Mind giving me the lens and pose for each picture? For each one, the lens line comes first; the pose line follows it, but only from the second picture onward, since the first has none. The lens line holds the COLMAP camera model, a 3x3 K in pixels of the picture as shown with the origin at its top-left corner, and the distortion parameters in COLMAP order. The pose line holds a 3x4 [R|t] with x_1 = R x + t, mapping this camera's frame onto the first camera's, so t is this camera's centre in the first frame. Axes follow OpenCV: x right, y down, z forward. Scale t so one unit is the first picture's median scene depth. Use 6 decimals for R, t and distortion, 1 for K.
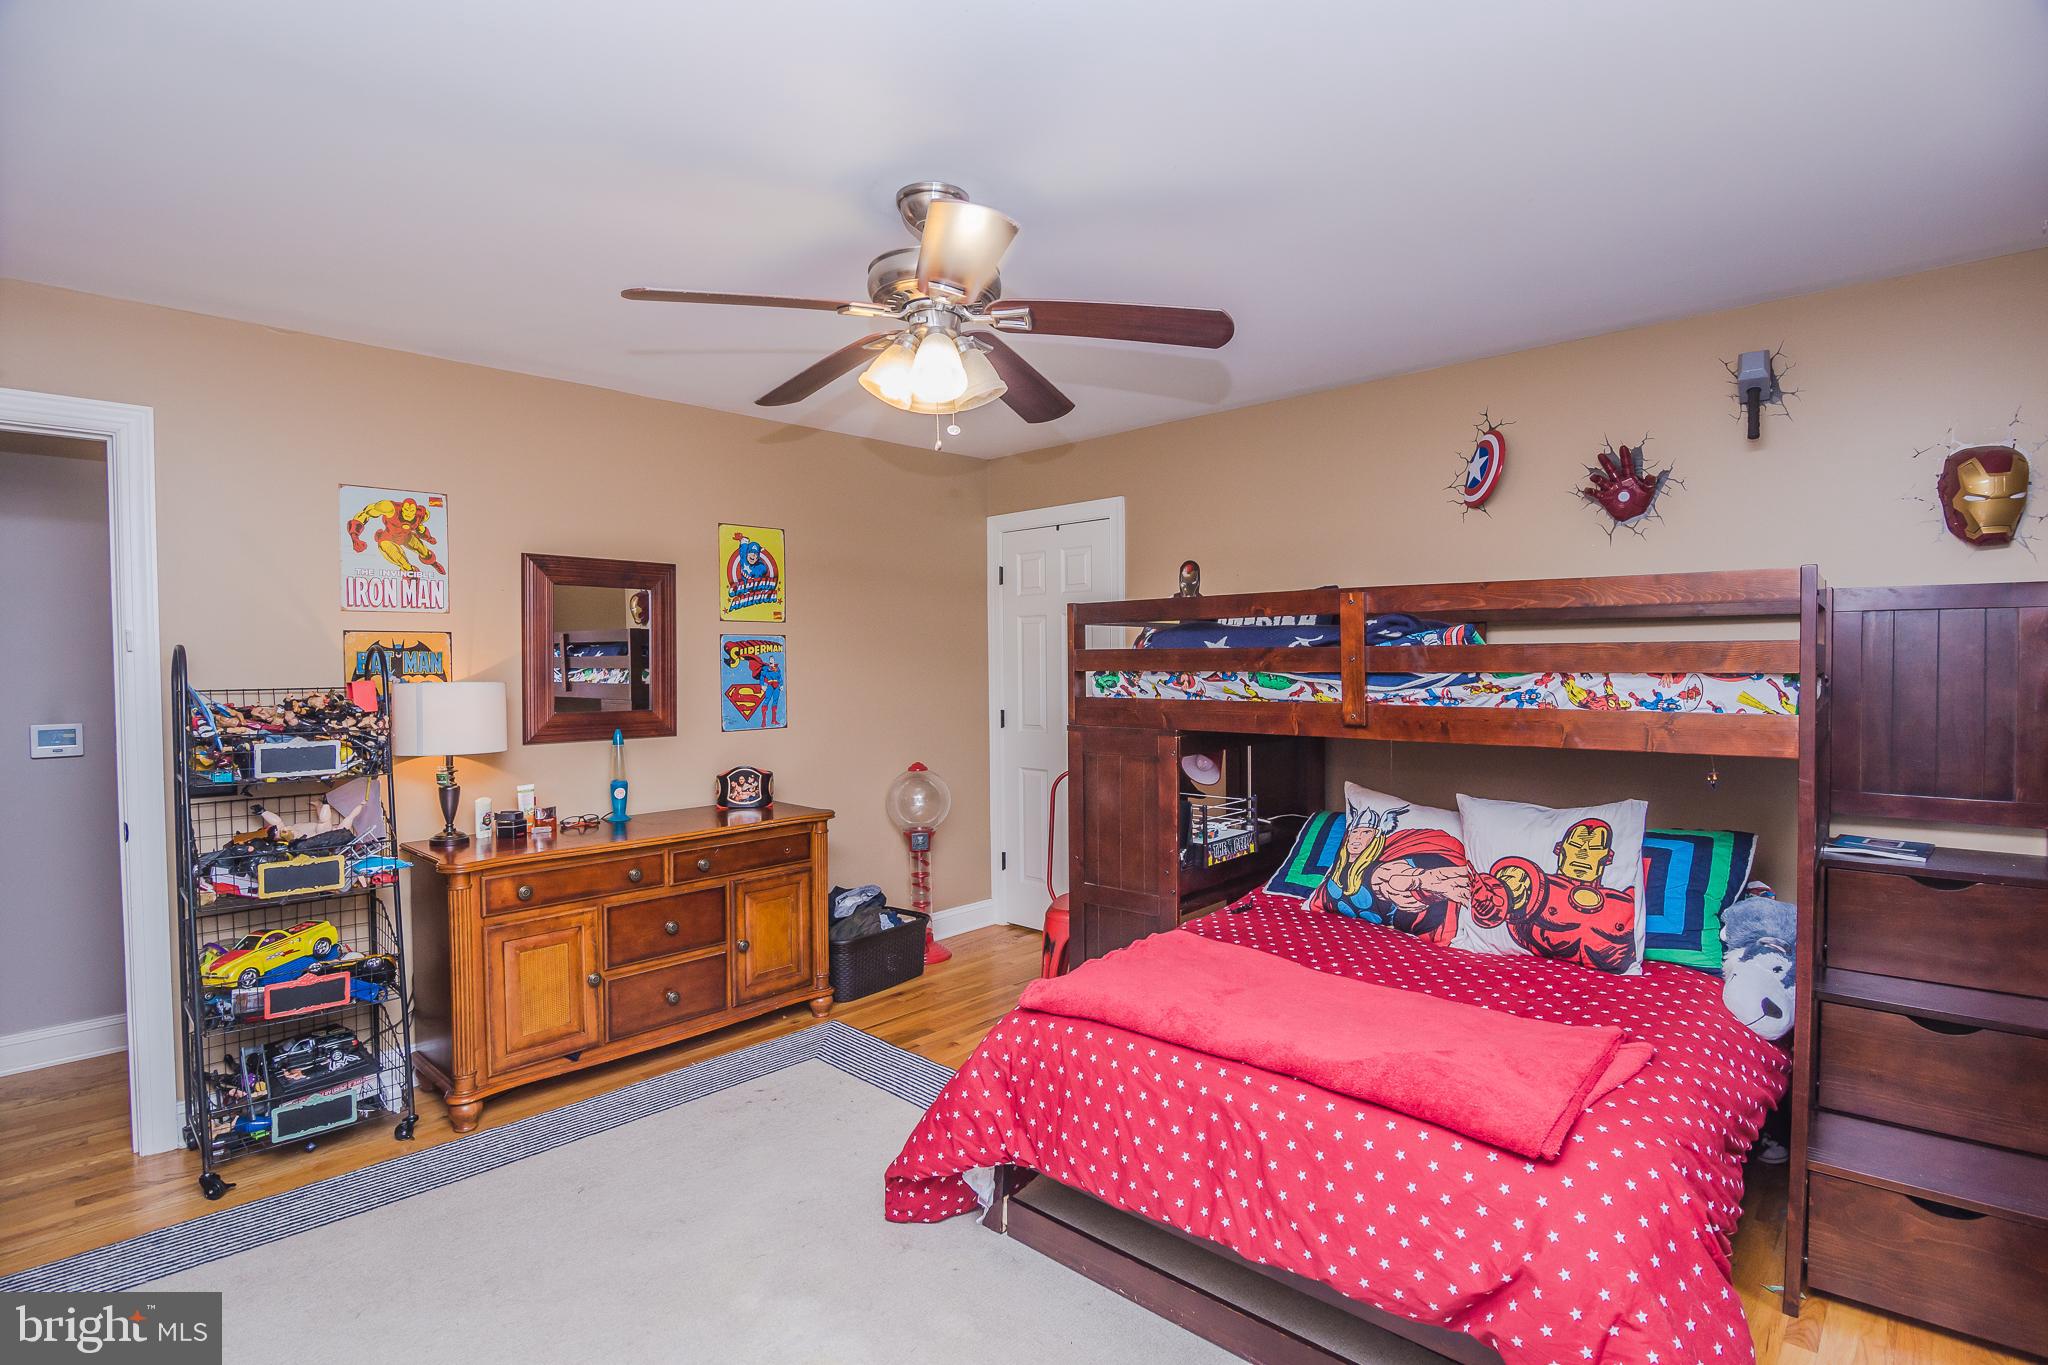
lens RADIAL K [[999.1, 0, 1031.6], [0, 999.1, 680.8], [0, 0, 1]] dist [-0.020462, 0.000319]
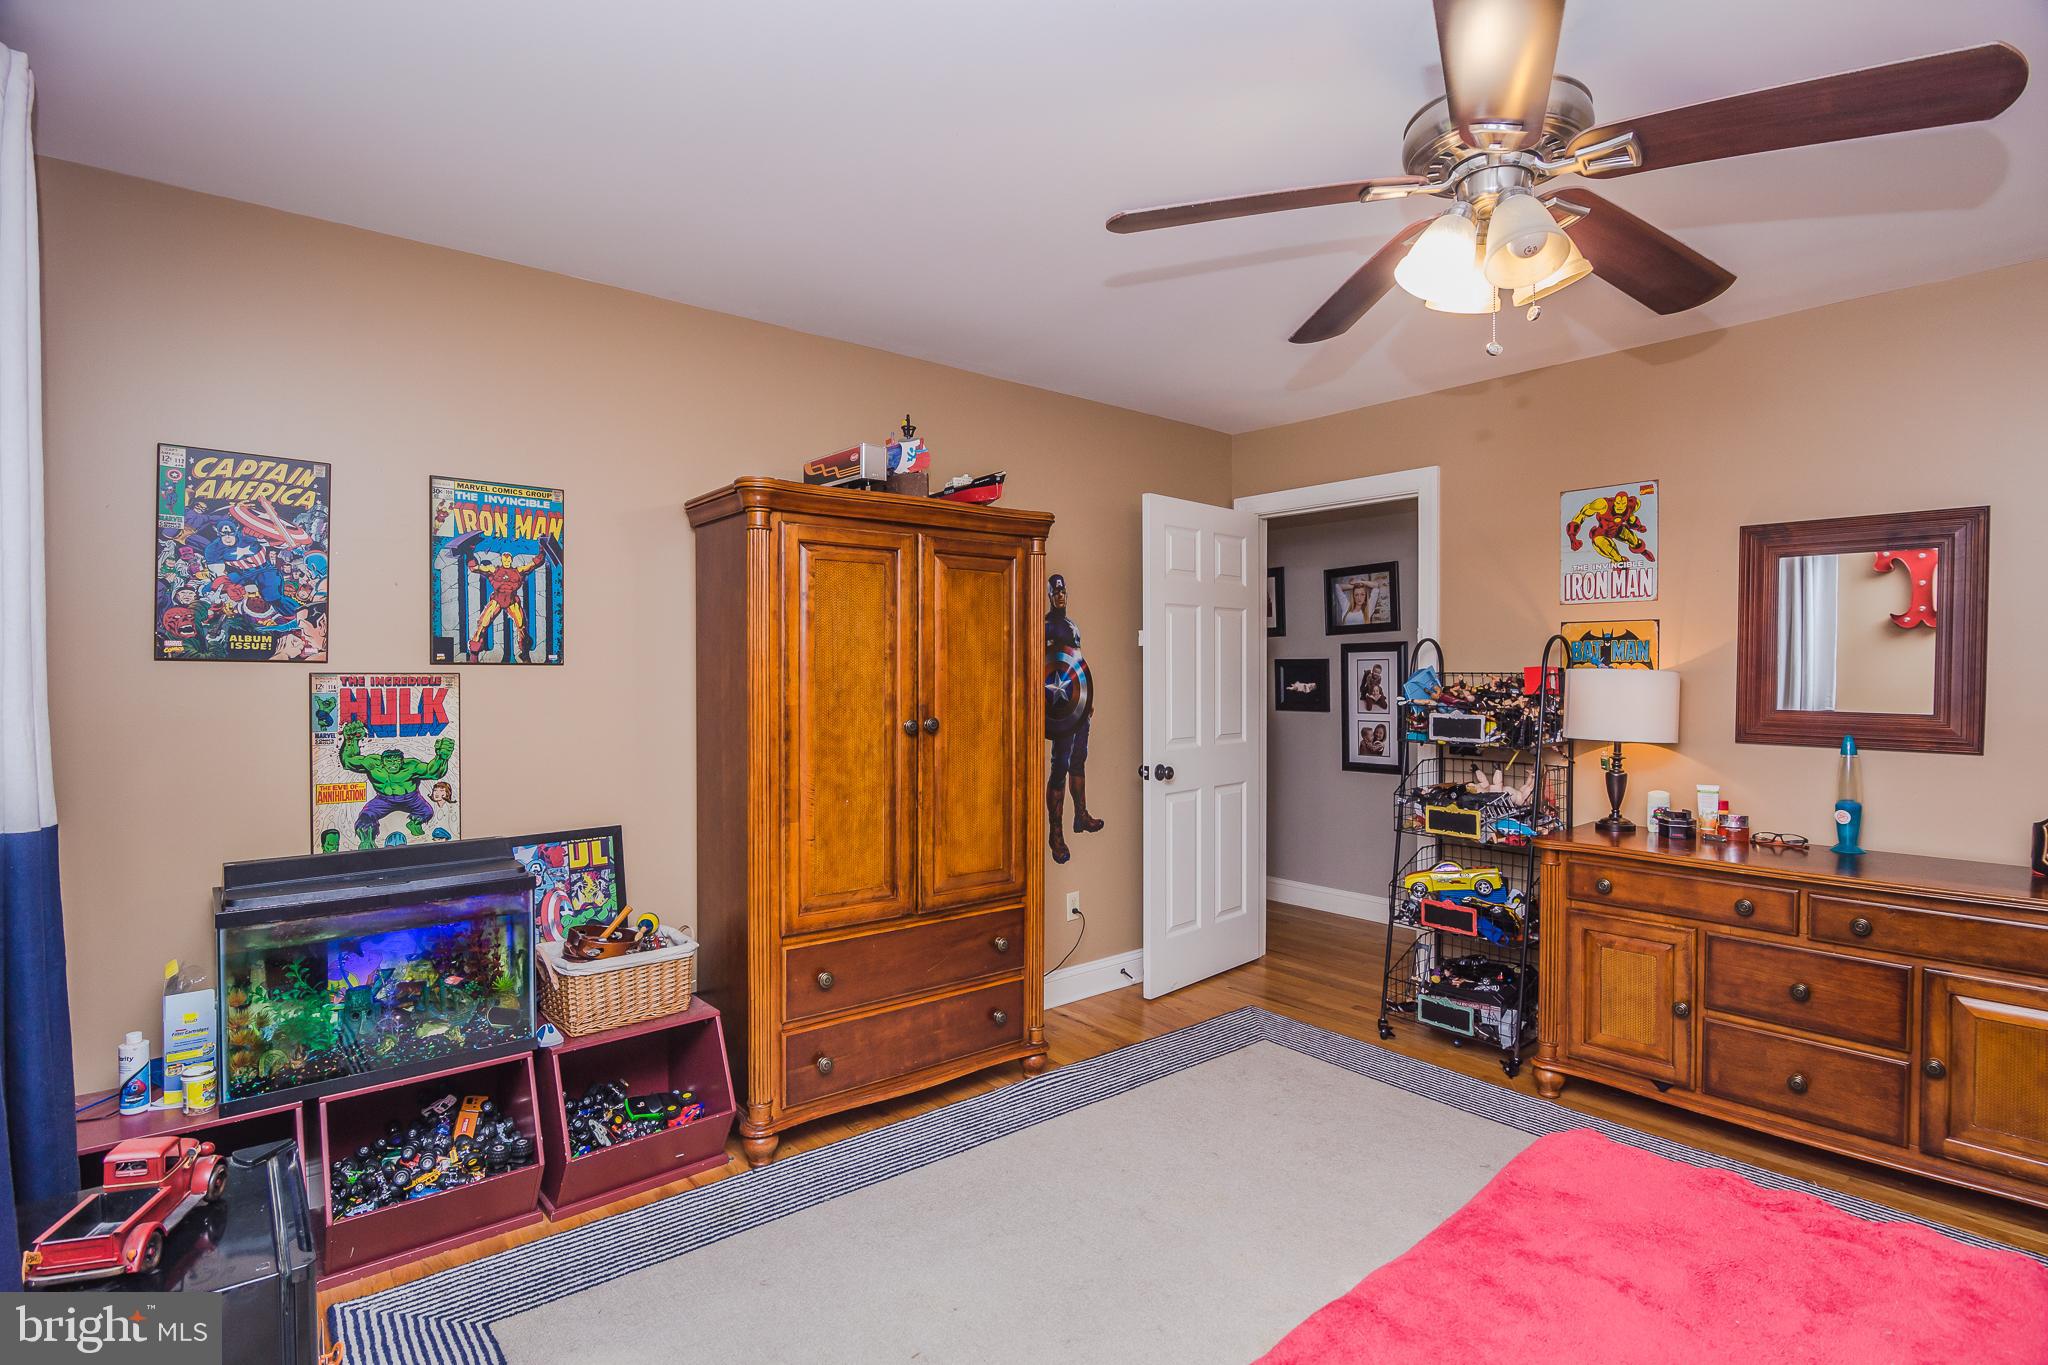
lens RADIAL K [[999.1, 0, 1031.3], [0, 999.1, 682.6], [0, 0, 1]] dist [-0.020462, 0.000319]
pose [[-0.117321, 0.019413, -0.992904, 0.480246], [-0.019480, 0.999572, 0.021845, 0.004263], [0.992903, 0.021905, -0.116892, 0.519166]]
